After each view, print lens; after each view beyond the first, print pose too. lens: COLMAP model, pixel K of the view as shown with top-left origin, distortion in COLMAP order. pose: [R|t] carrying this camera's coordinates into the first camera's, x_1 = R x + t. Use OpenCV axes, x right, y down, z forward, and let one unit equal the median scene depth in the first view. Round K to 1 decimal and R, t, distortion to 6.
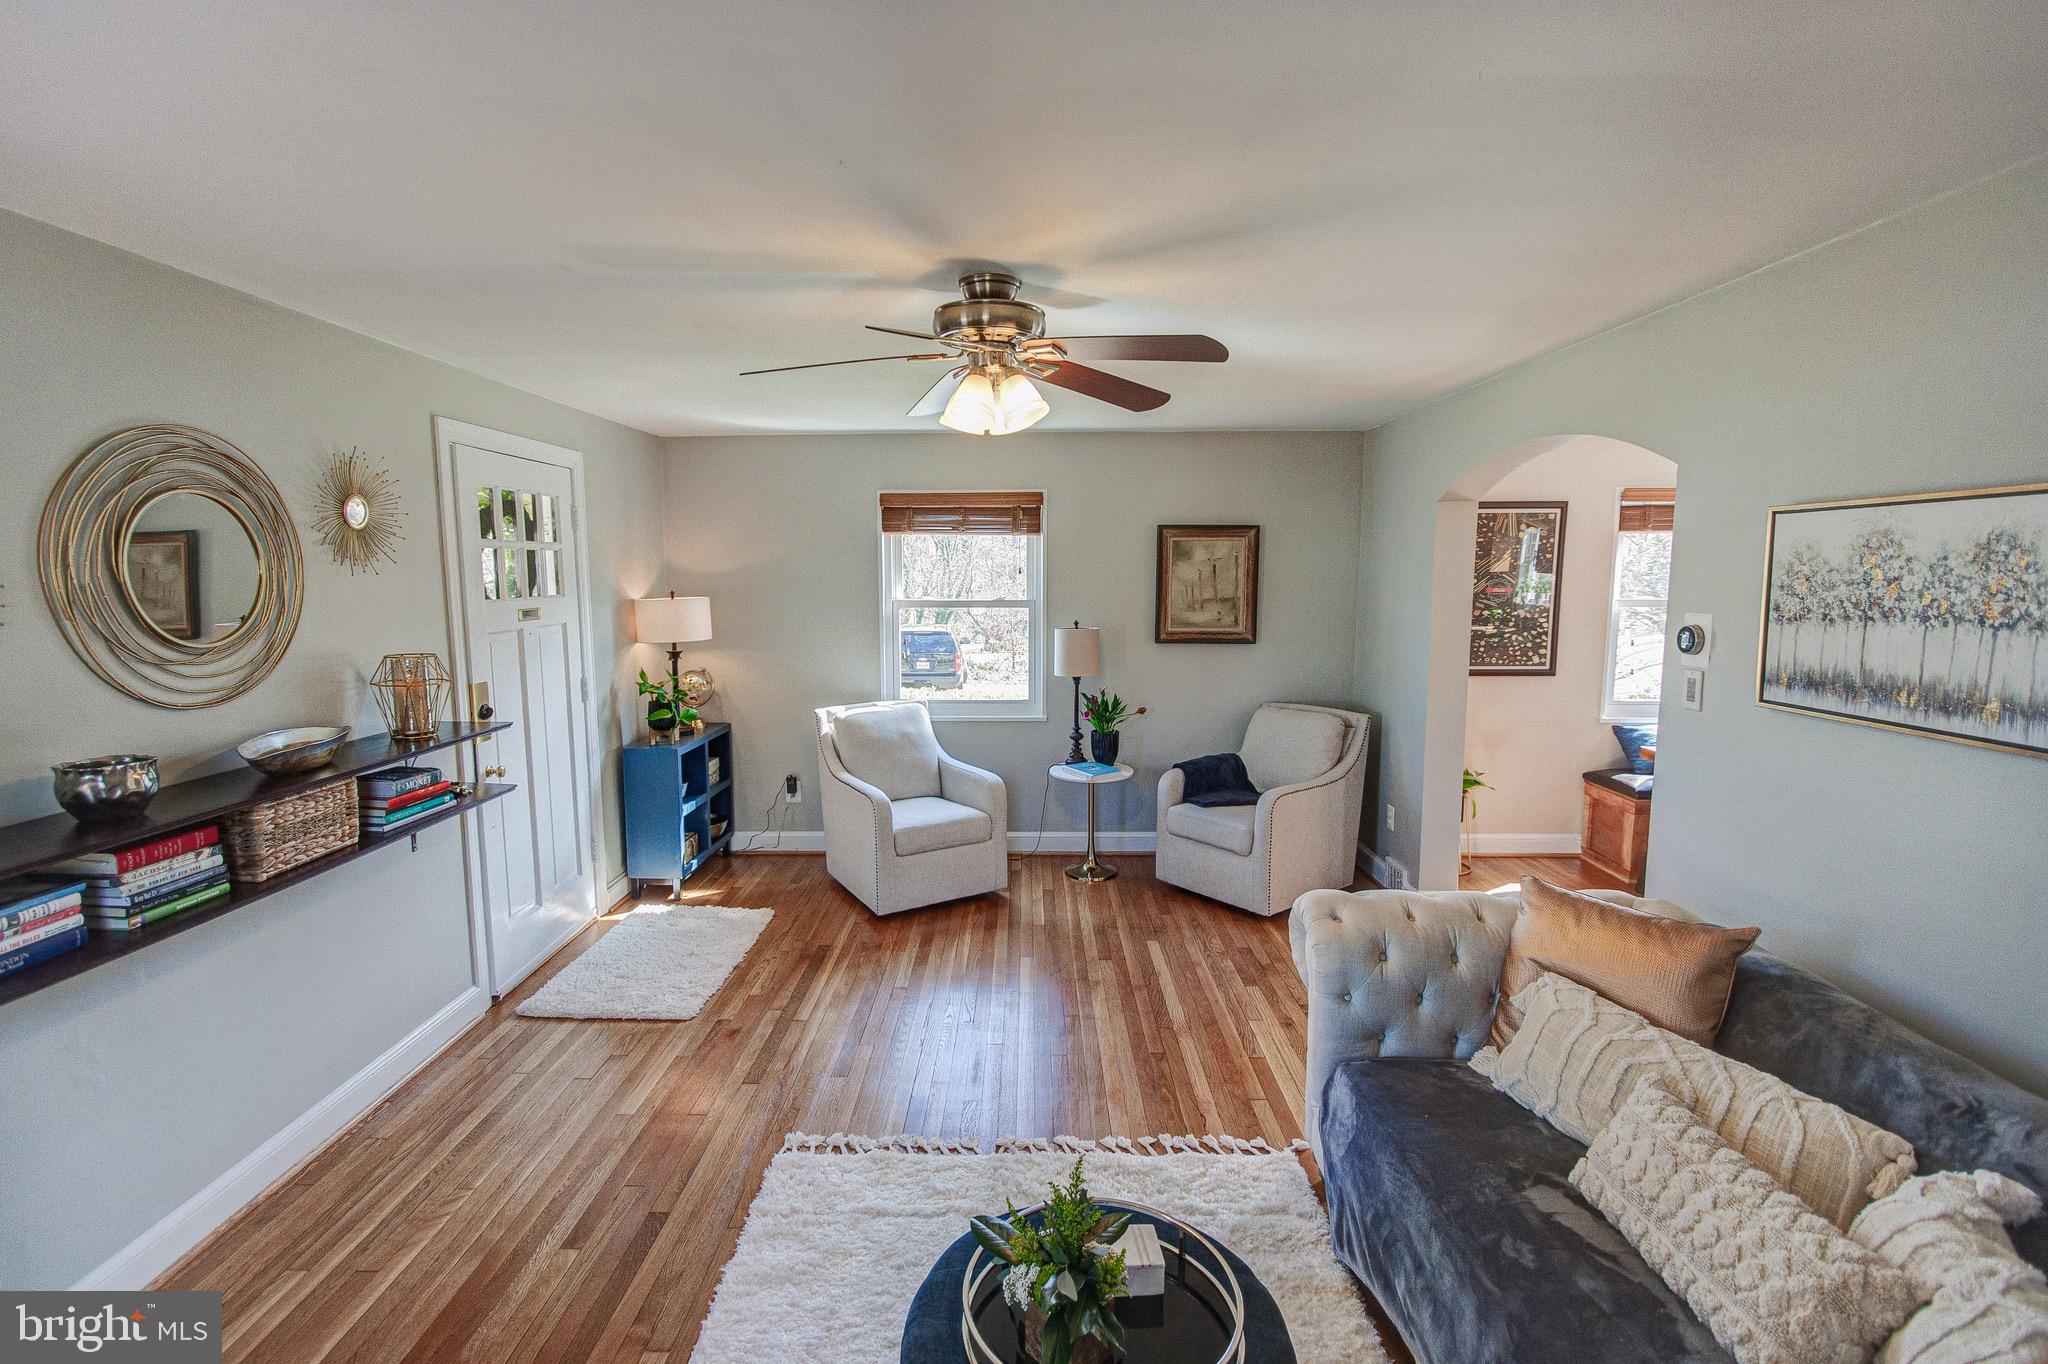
lens RADIAL K [[936.2, 0, 1002.8], [0, 936.2, 677.6], [0, 0, 1]] dist [0.005026, -0.000294]
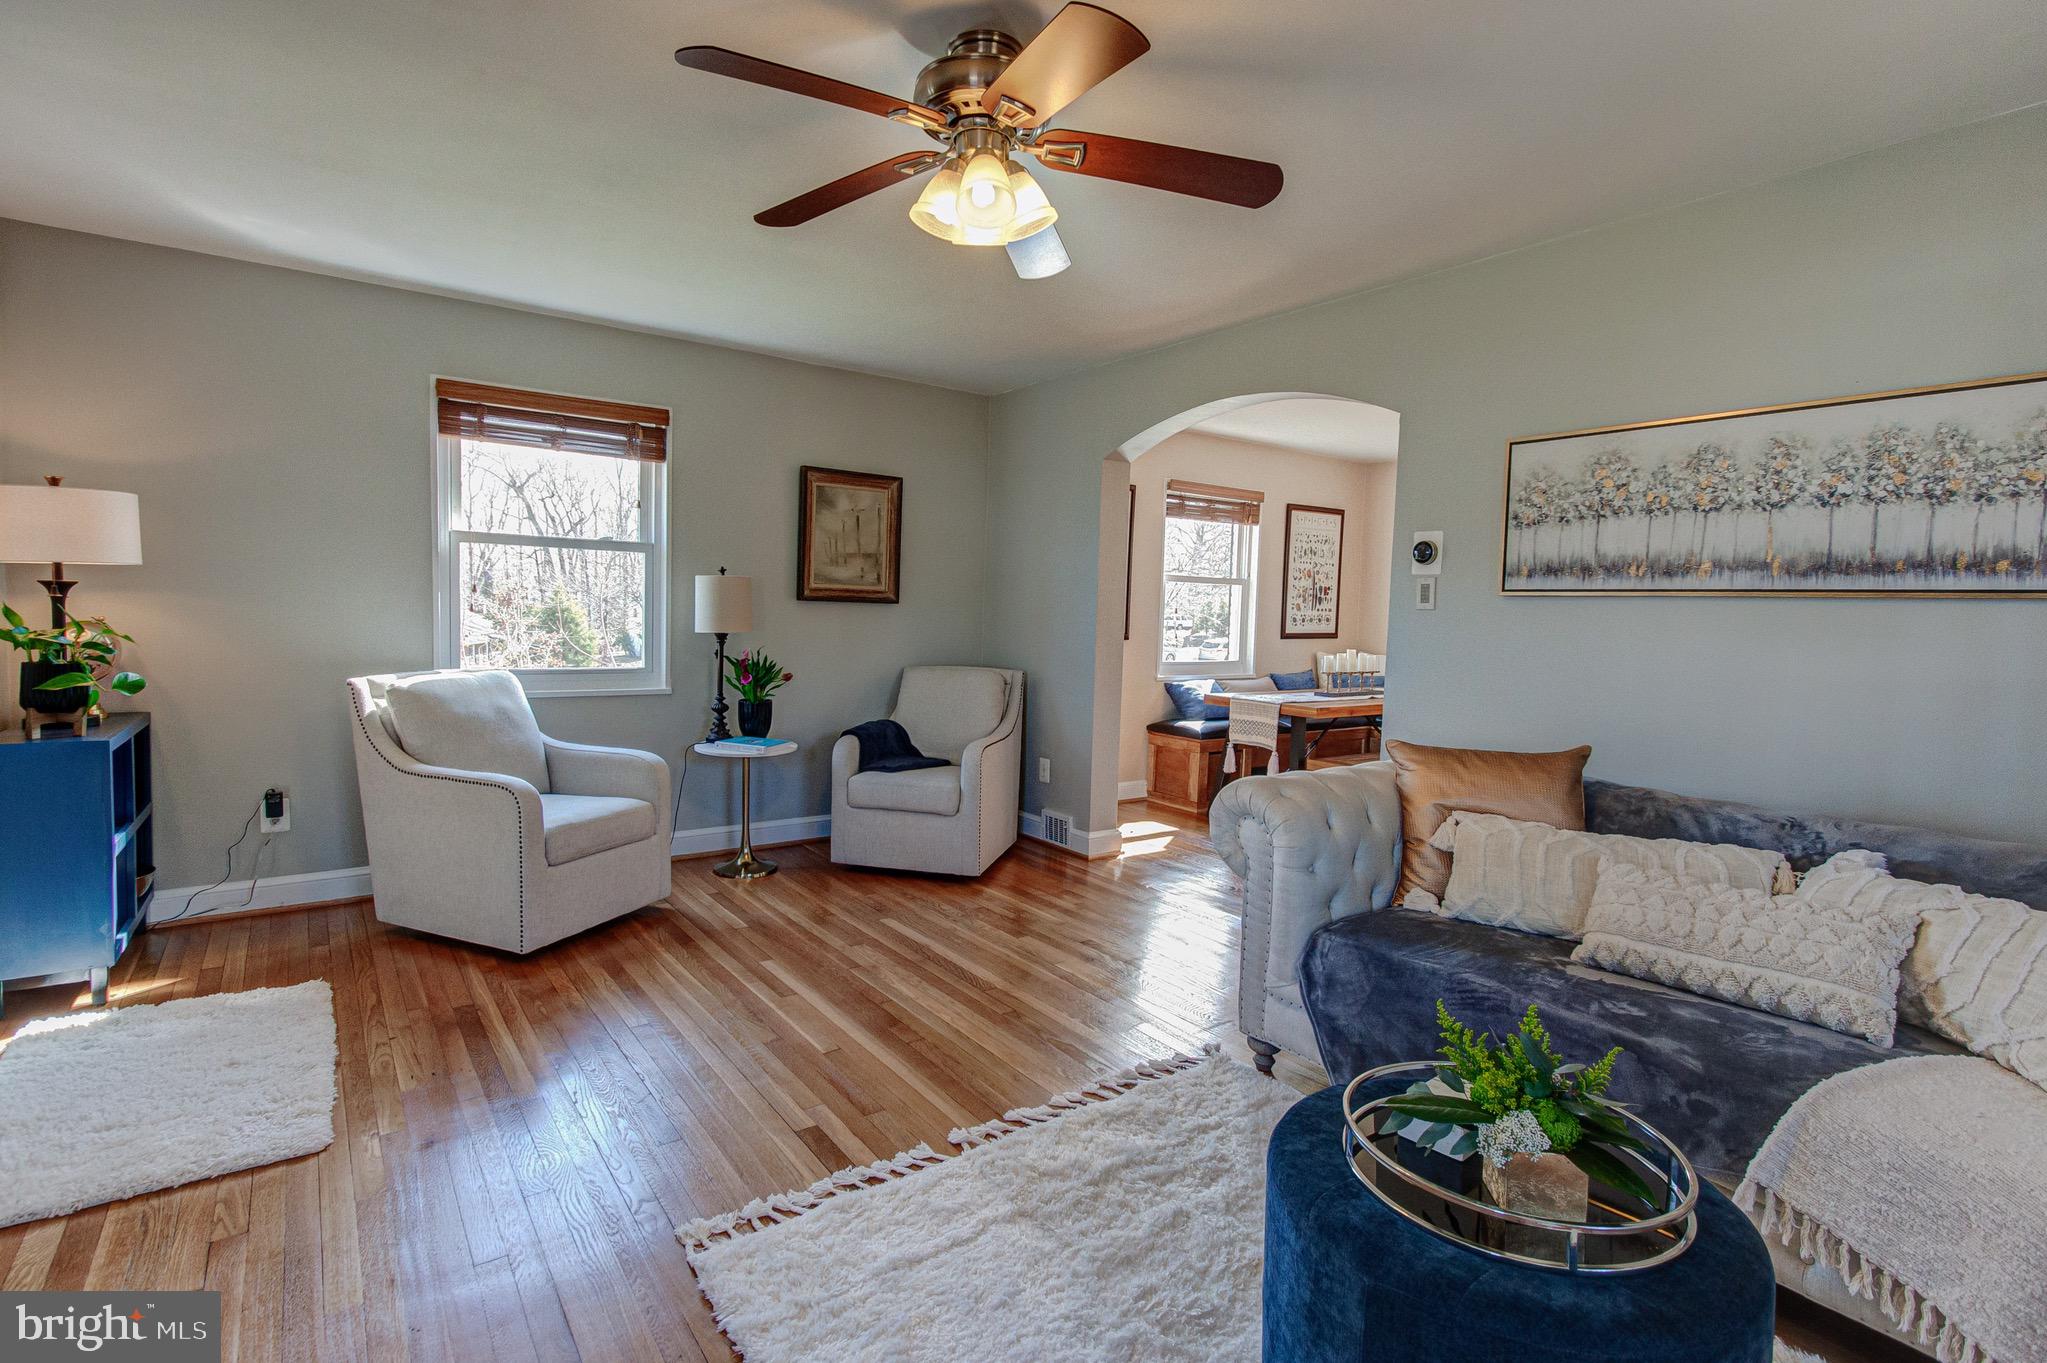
lens RADIAL K [[977.5, 0, 1014.7], [0, 977.5, 678.4], [0, 0, 1]] dist [0.005134, 0.000381]
pose [[0.794278, -0.018394, 0.607277, -0.263255], [0.039288, 0.999005, -0.021127, 0.071720], [-0.606283, 0.040639, 0.794210, 0.169792]]
